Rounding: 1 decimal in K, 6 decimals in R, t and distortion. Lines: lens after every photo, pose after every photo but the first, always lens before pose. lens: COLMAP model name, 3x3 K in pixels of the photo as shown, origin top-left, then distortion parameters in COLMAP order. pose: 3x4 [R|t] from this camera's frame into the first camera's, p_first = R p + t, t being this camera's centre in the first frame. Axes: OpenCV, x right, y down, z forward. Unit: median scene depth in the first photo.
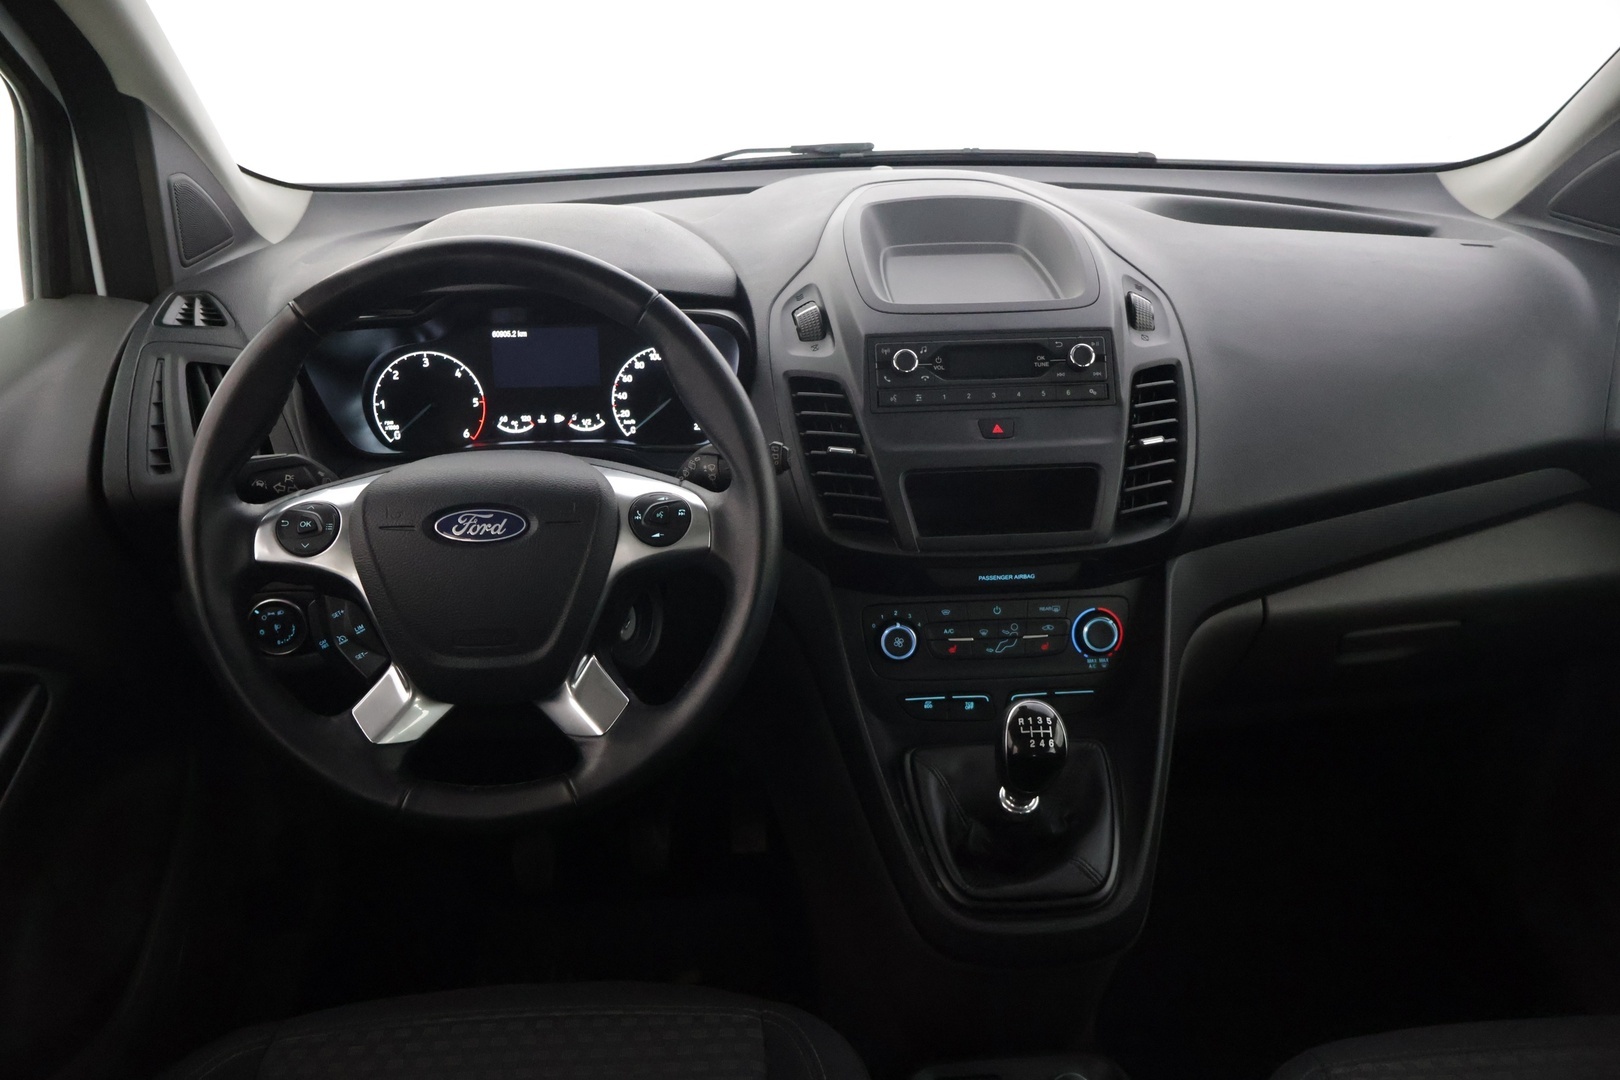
lens RADIAL K [[1352.4, 0, 810.0], [0, 1352.4, 540.0], [0, 0, 1]] dist [-0.011046, -0.010434]
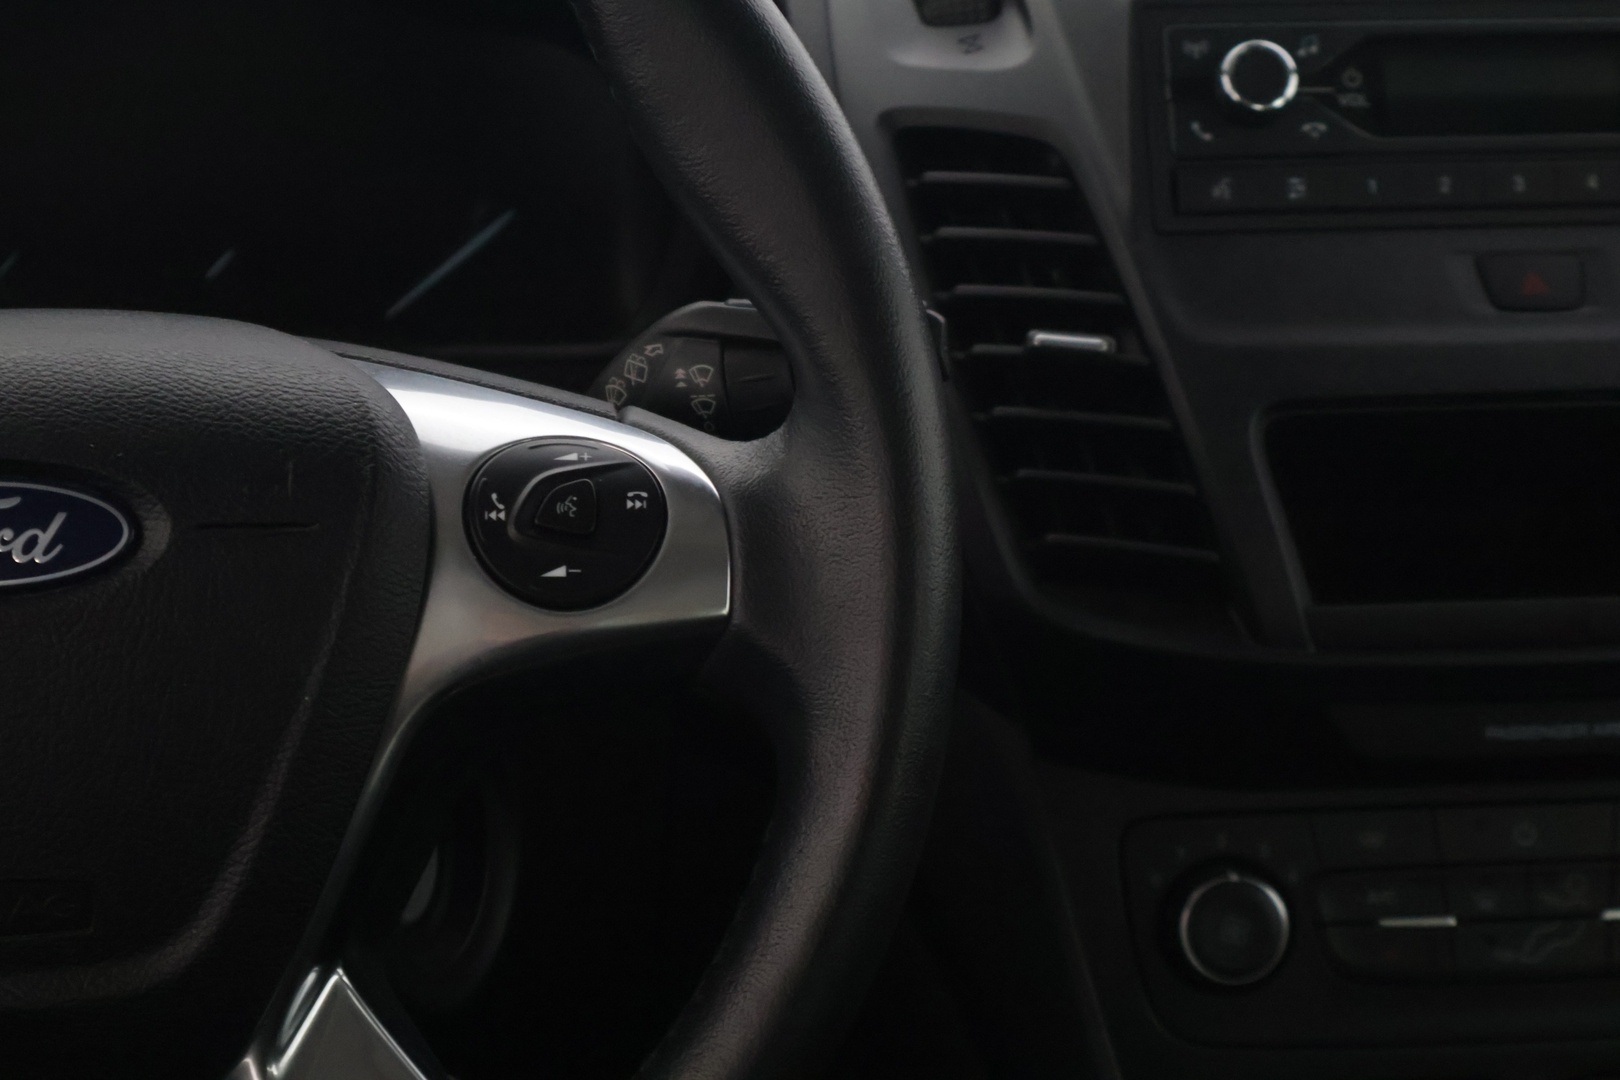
lens RADIAL K [[3257.3, 0, 850.1], [0, 3257.3, 538.4], [0, 0, 1]] dist [0.039042, -0.050651]
pose [[0.998286, 0.004848, 0.058327, -0.074066], [-0.001711, 0.998555, -0.053704, 0.023291], [-0.058504, 0.053512, 0.996852, 0.212146]]
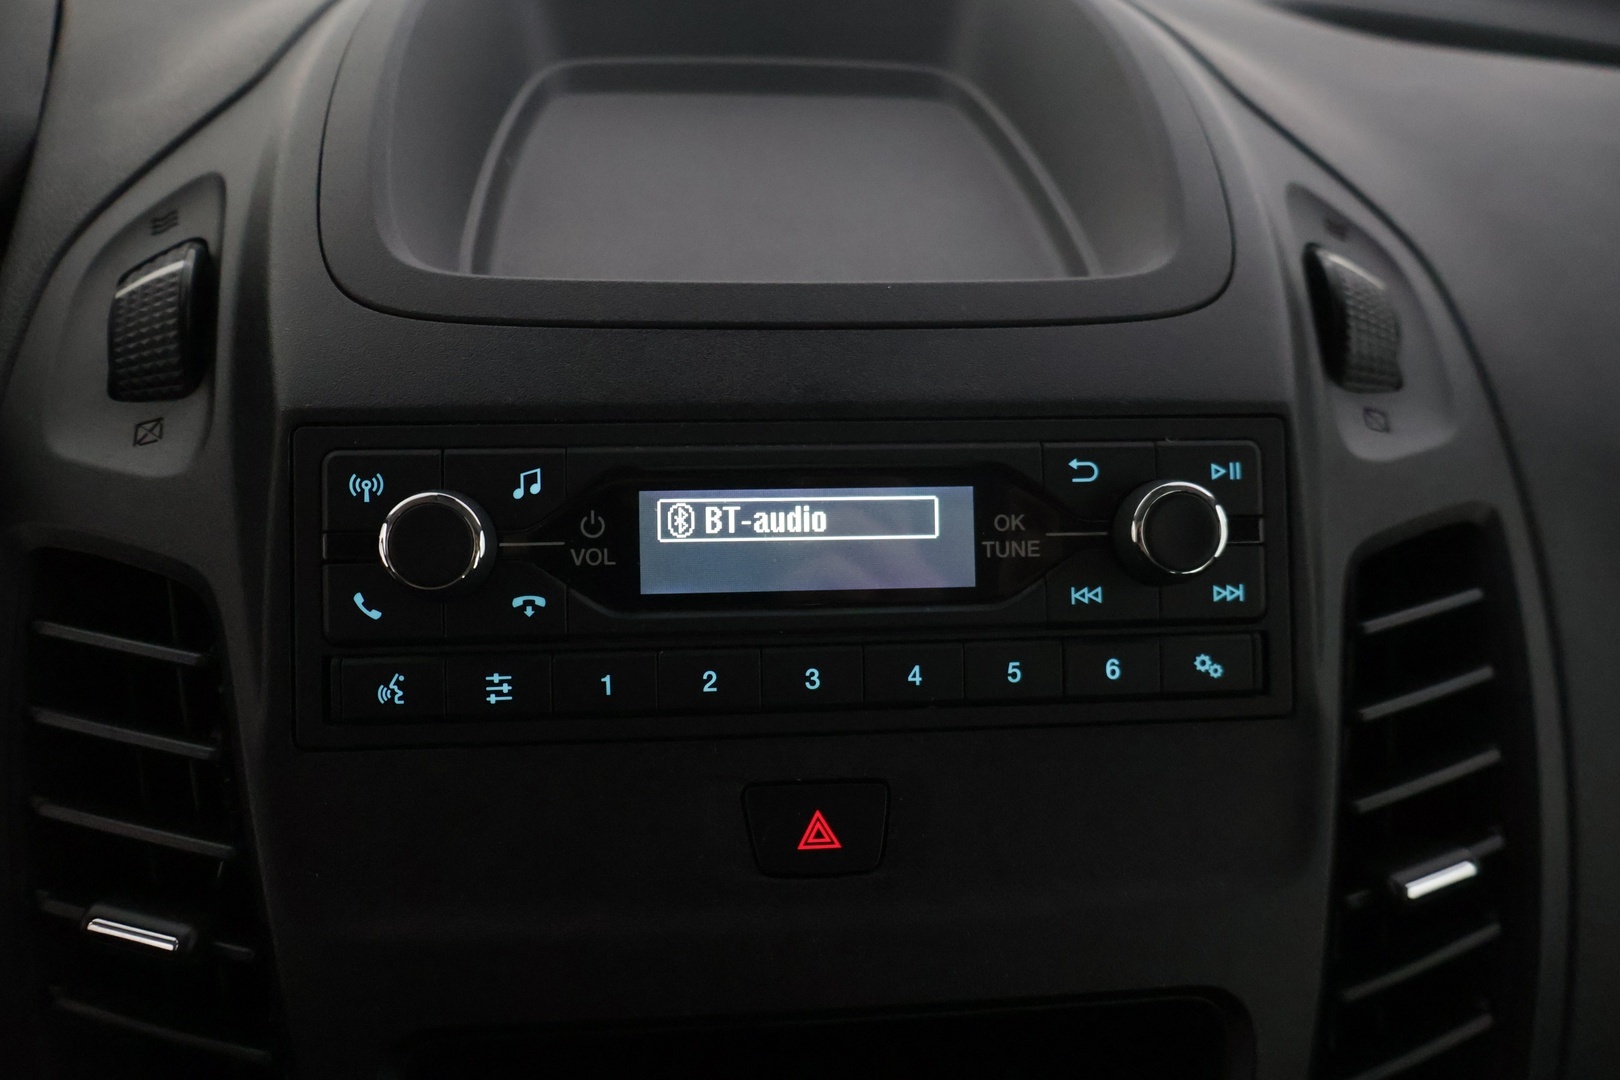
lens RADIAL K [[1352.4, 0, 810.0], [0, 1352.4, 540.0], [0, 0, 1]] dist [-0.011046, -0.010434]
pose [[0.998516, 0.026167, 0.047754, 0.122146], [-0.030792, 0.994627, 0.098836, -0.155050], [-0.044911, -0.100159, 0.993957, 0.753422]]
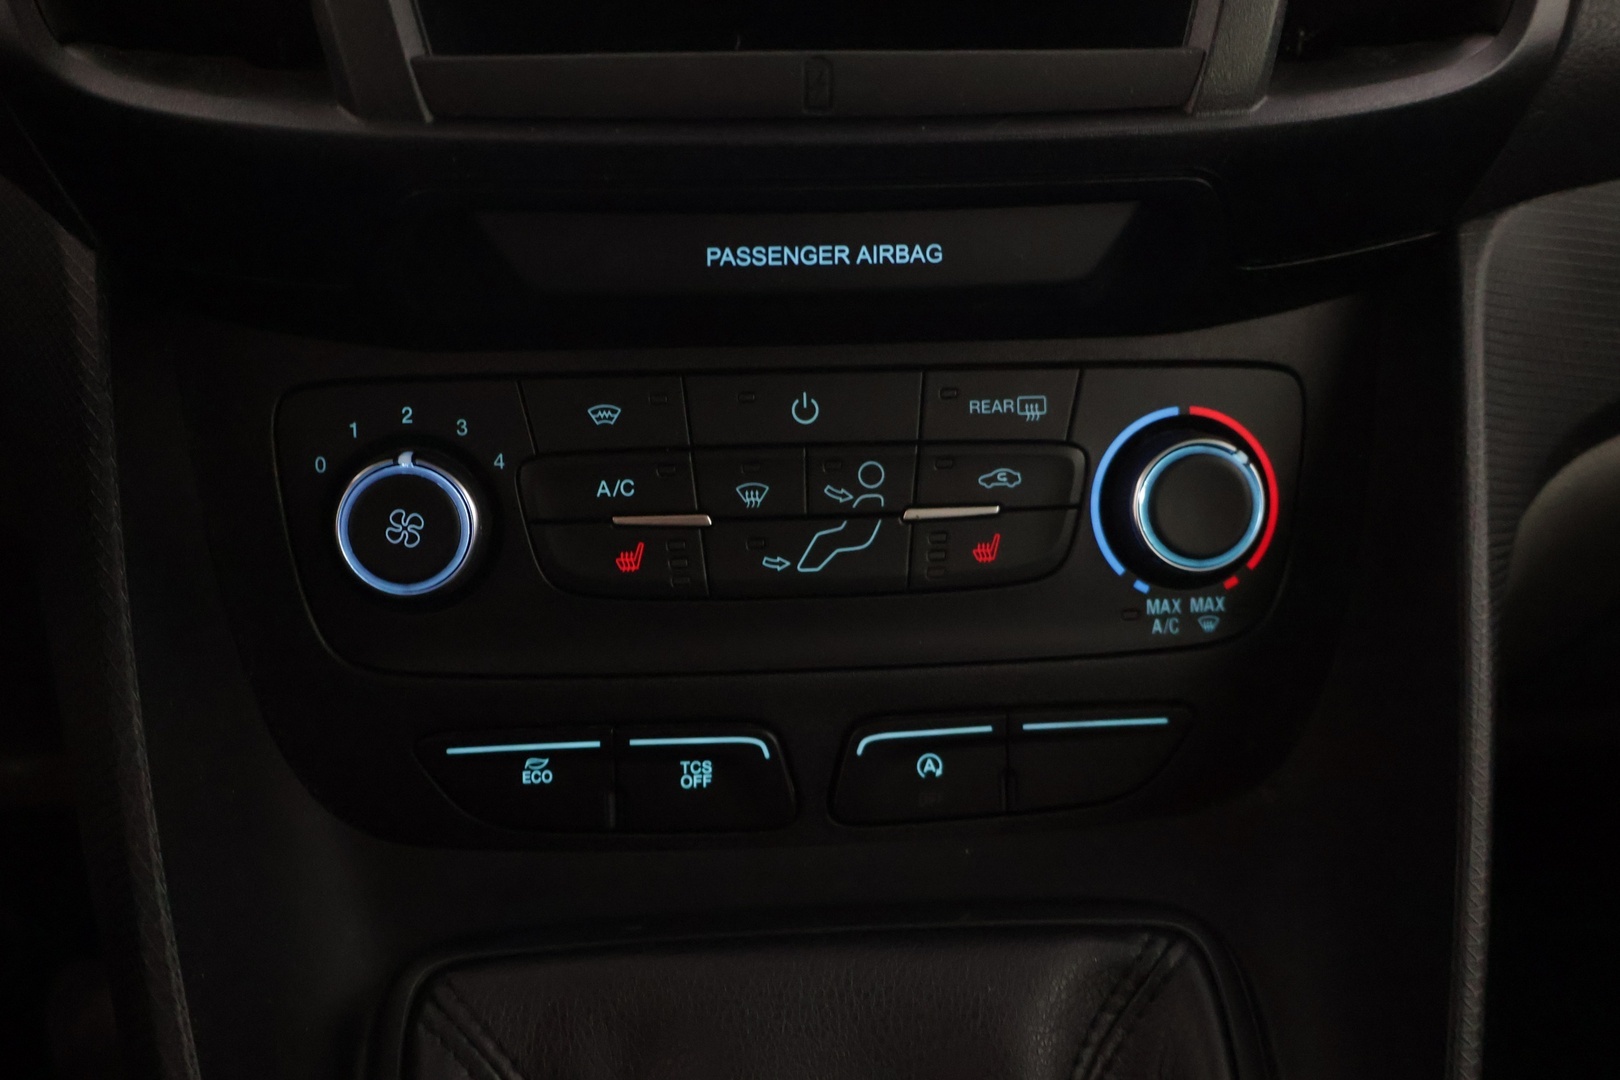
lens RADIAL K [[1579.4, 0, 815.9], [0, 1579.4, 534.5], [0, 0, 1]] dist [0.001278, 0.001336]
pose [[0.999408, 0.007917, 0.033491, 0.132009], [-0.009727, 0.998482, 0.054220, 0.060149], [-0.033011, -0.054514, 0.997967, 0.704806]]
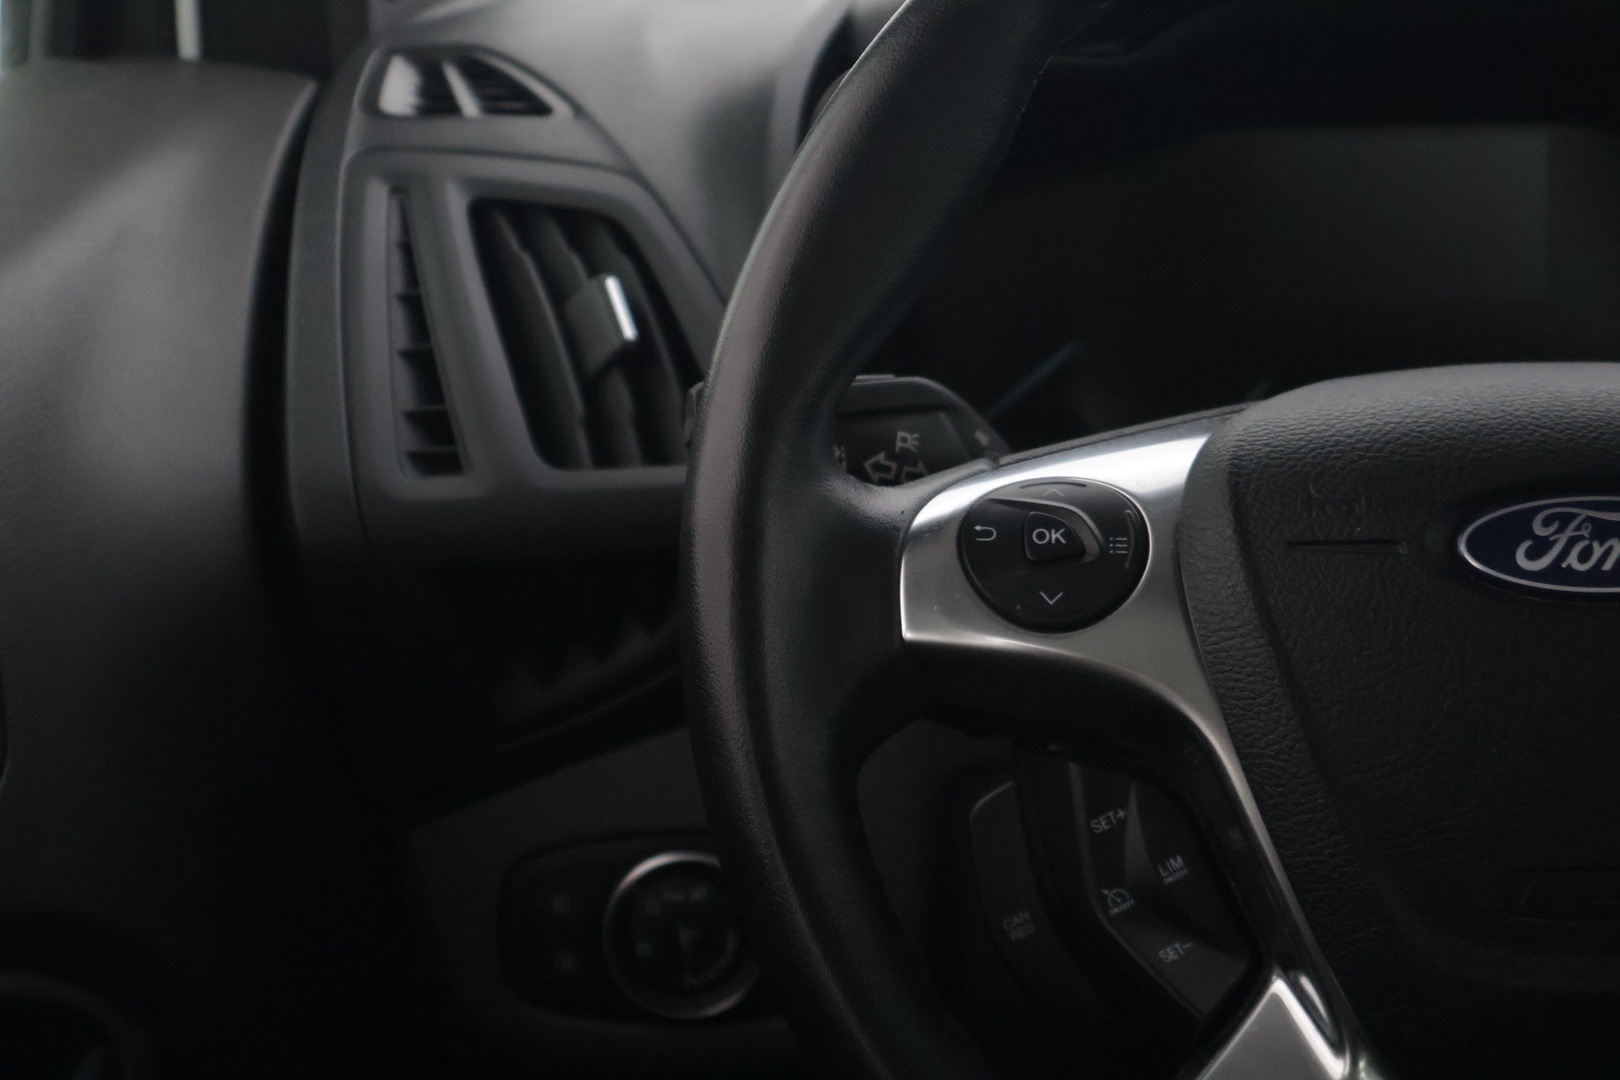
lens RADIAL K [[3257.3, 0, 850.1], [0, 3257.3, 538.4], [0, 0, 1]] dist [0.039042, -0.050651]
pose [[0.992392, 0.015818, -0.122102, -0.263380], [-0.033148, 0.989422, -0.141231, 0.084135], [0.118576, 0.144204, 0.982418, 0.168197]]
